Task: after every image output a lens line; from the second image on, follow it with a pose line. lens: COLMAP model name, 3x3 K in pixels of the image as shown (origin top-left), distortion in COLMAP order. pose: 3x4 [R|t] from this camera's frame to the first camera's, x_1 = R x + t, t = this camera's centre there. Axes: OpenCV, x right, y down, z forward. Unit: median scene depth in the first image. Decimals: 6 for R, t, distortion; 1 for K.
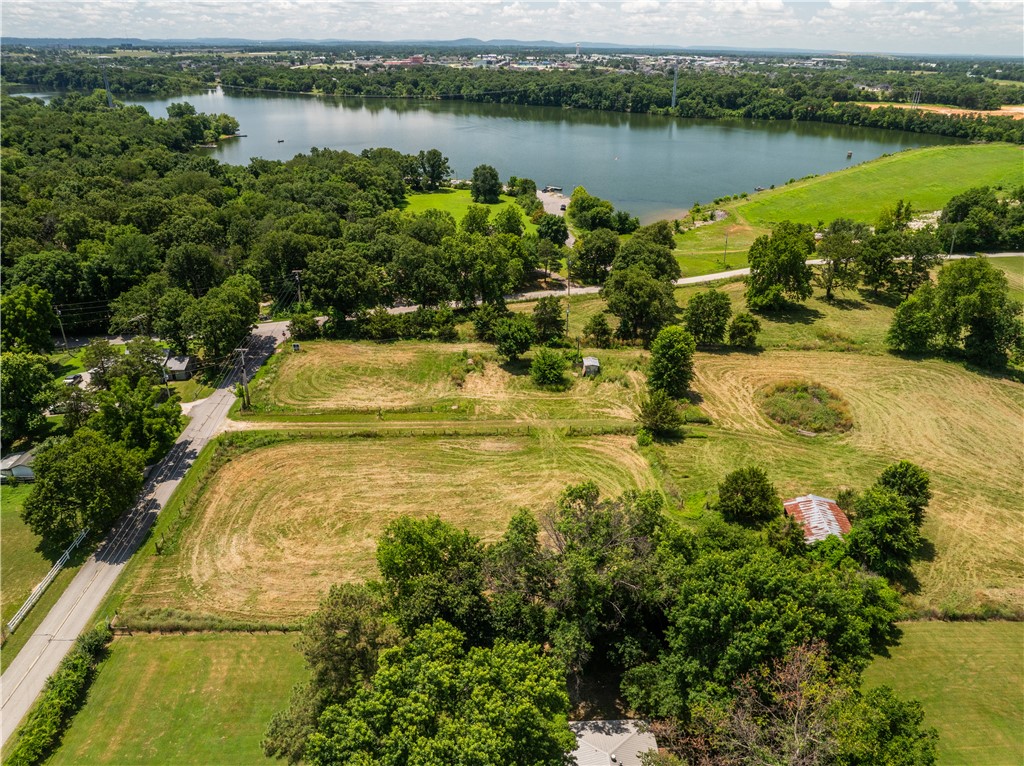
lens RADIAL K [[720.5, 0, 508.8], [0, 720.5, 391.4], [0, 0, 1]] dist [-0.049834, 0.018915]
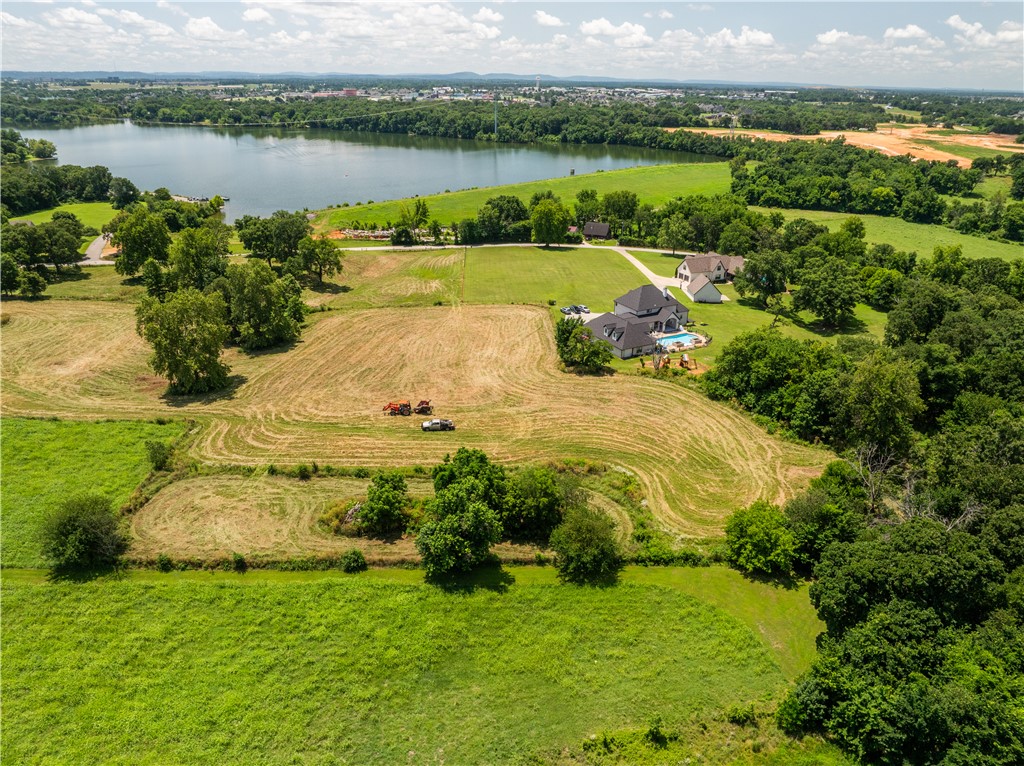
lens RADIAL K [[720.5, 0, 508.8], [0, 720.5, 391.4], [0, 0, 1]] dist [-0.049834, 0.018915]
pose [[0.999989, 0.003056, -0.003629, 0.346160], [-0.003198, 0.999201, -0.039839, 0.046219], [0.003505, 0.039850, 0.999200, -0.085903]]
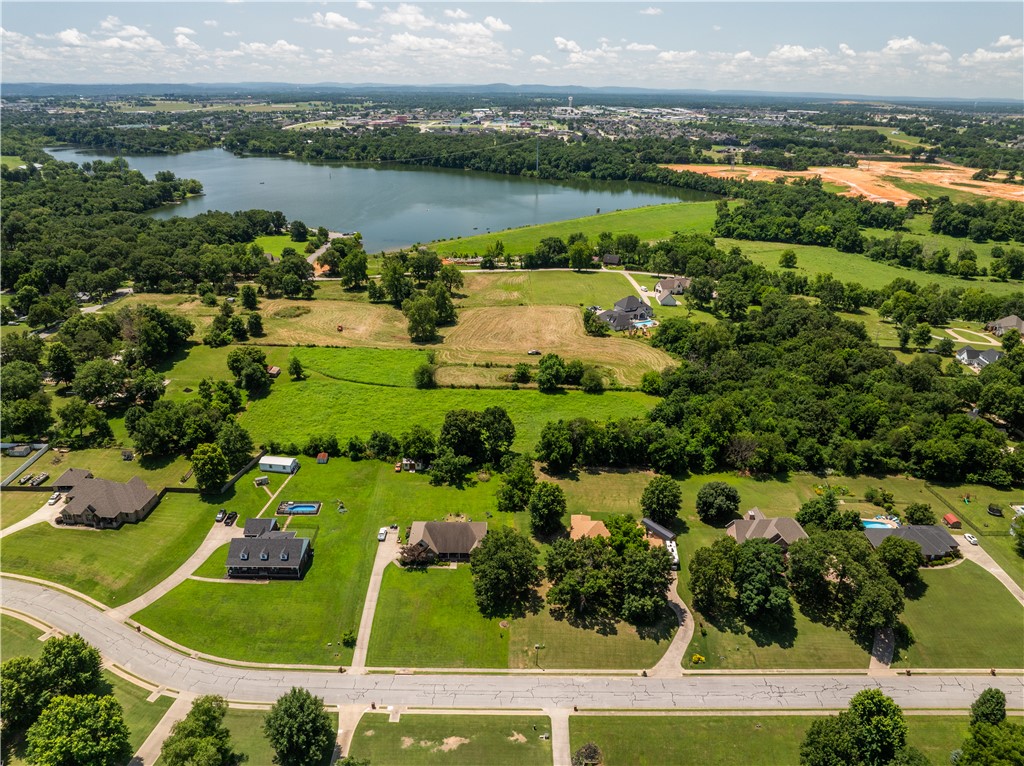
lens RADIAL K [[720.5, 0, 508.8], [0, 720.5, 391.4], [0, 0, 1]] dist [-0.049834, 0.018915]
pose [[0.998956, 0.017368, -0.042243, 0.326598], [-0.019484, 0.998549, -0.050205, 0.107745], [0.041310, 0.050976, 0.997845, -0.420480]]
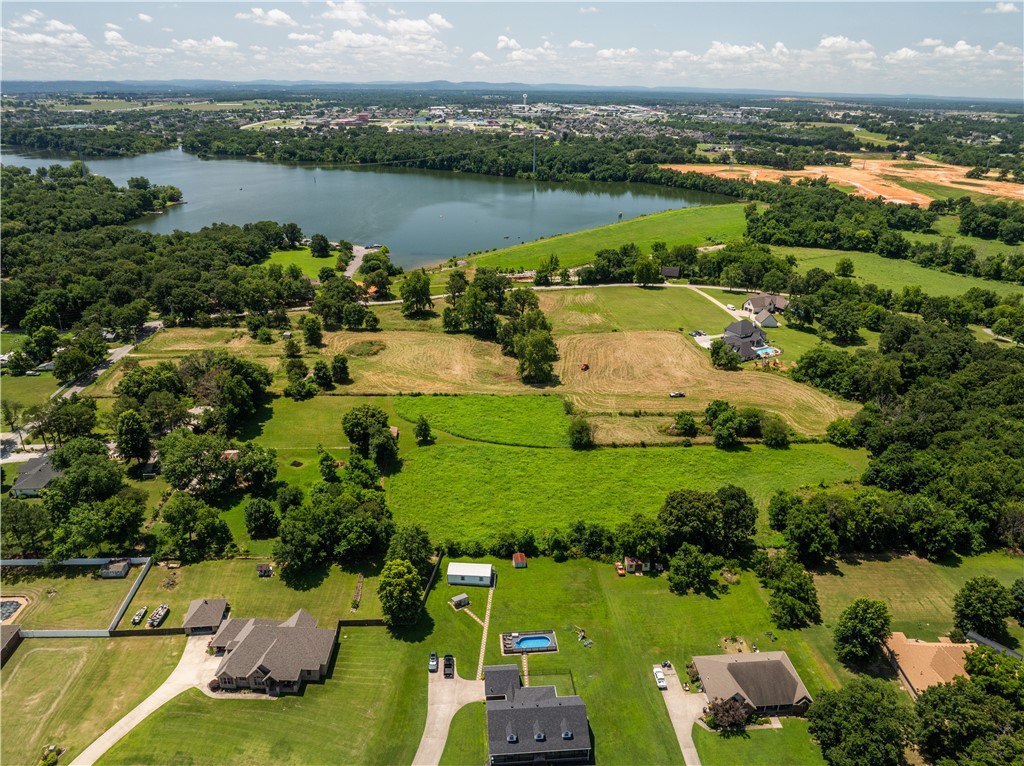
lens RADIAL K [[720.5, 0, 508.8], [0, 720.5, 391.4], [0, 0, 1]] dist [-0.049834, 0.018915]
pose [[0.999437, -0.012520, 0.031135, 0.191354], [0.013975, 0.998798, -0.046976, 0.067175], [-0.030510, 0.047385, 0.998411, -0.339742]]
